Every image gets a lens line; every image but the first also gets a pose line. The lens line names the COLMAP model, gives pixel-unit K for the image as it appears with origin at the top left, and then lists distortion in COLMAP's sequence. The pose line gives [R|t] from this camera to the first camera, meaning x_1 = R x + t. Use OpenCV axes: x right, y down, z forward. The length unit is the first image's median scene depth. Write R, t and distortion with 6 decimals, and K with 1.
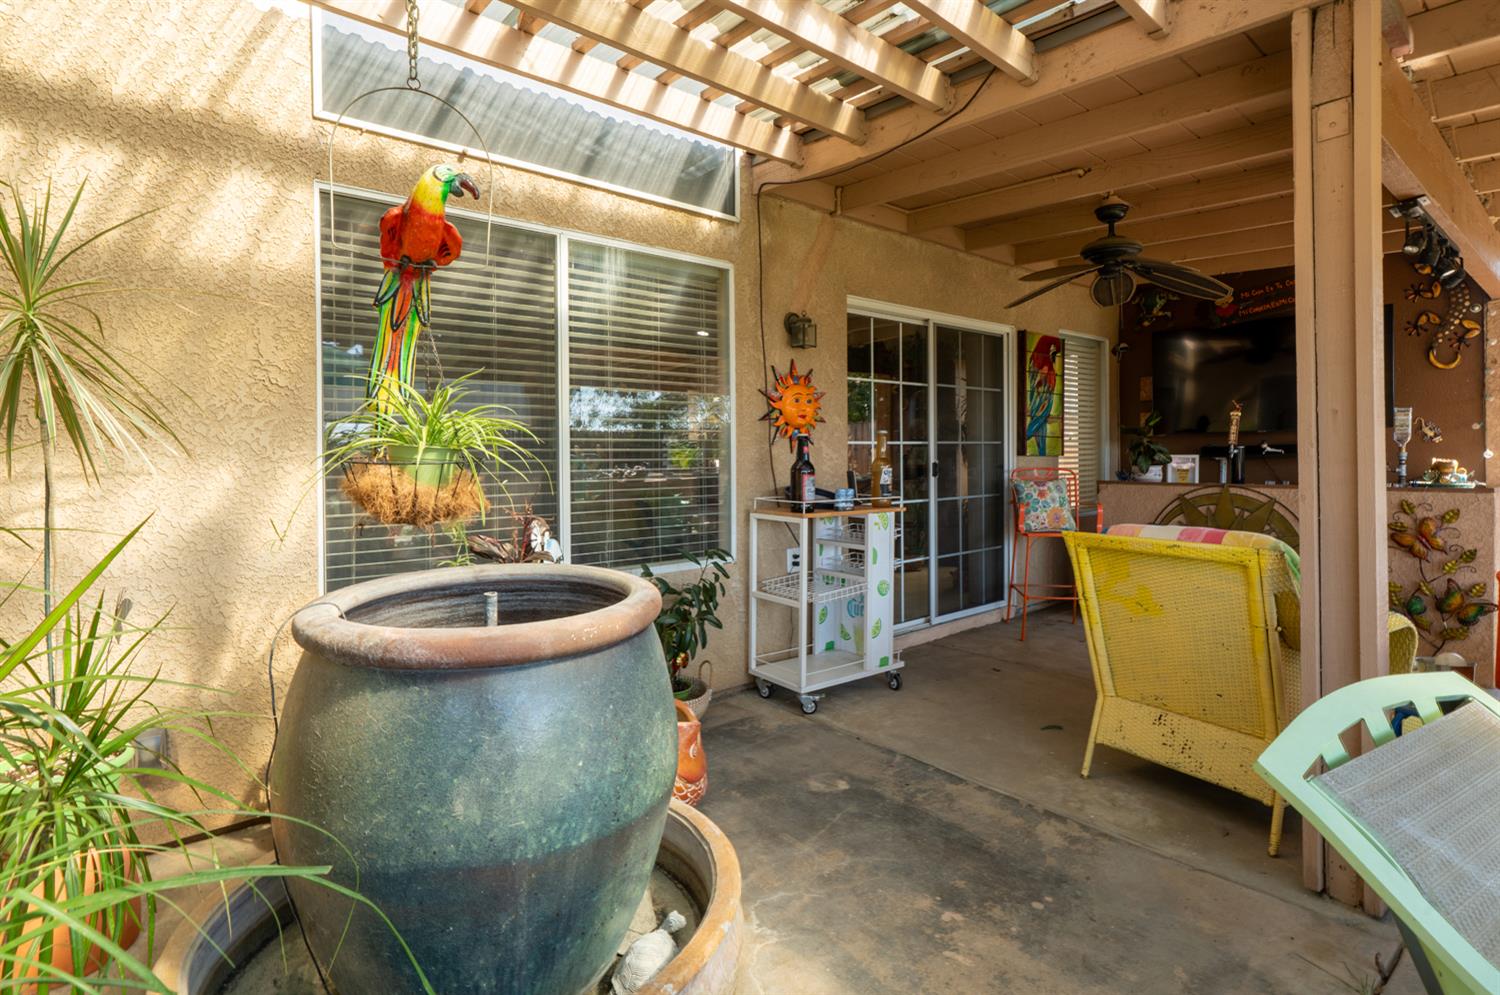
lens RADIAL K [[775.5, 0, 752.9], [0, 775.5, 462.5], [0, 0, 1]] dist [0.013483, 0.001001]
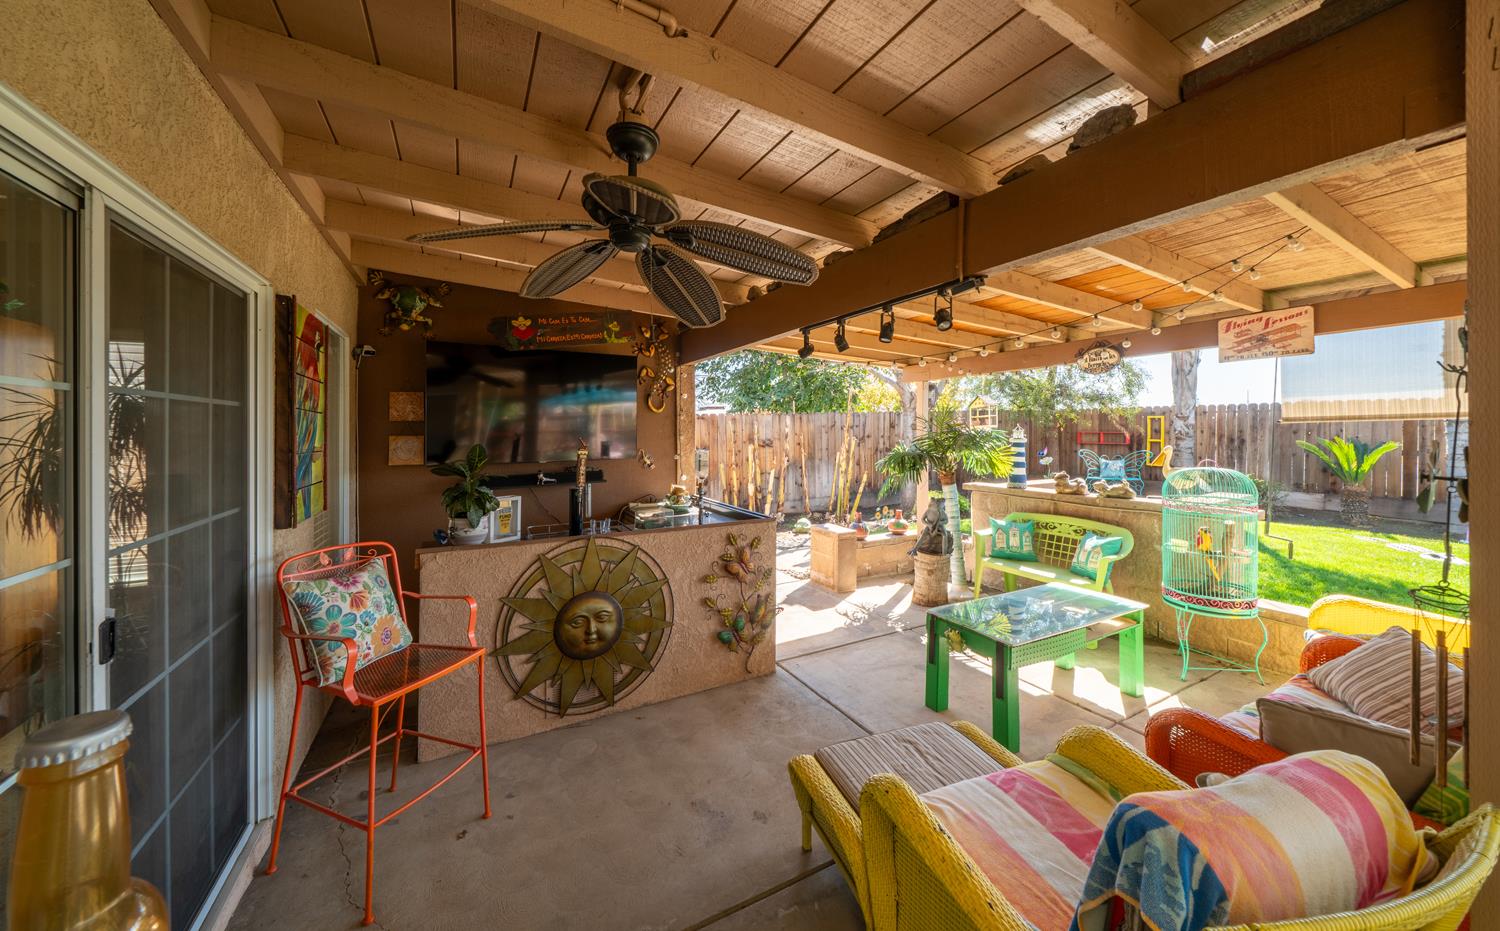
lens RADIAL K [[519.8, 0, 748.7], [0, 519.8, 434.3], [0, 0, 1]] dist [-0.000731, -0.000043]
pose [[0.222275, 0.007815, 0.974953, 0.100899], [0.005924, 0.999939, -0.009365, -0.100405], [-0.974966, 0.007857, 0.222215, 0.891904]]
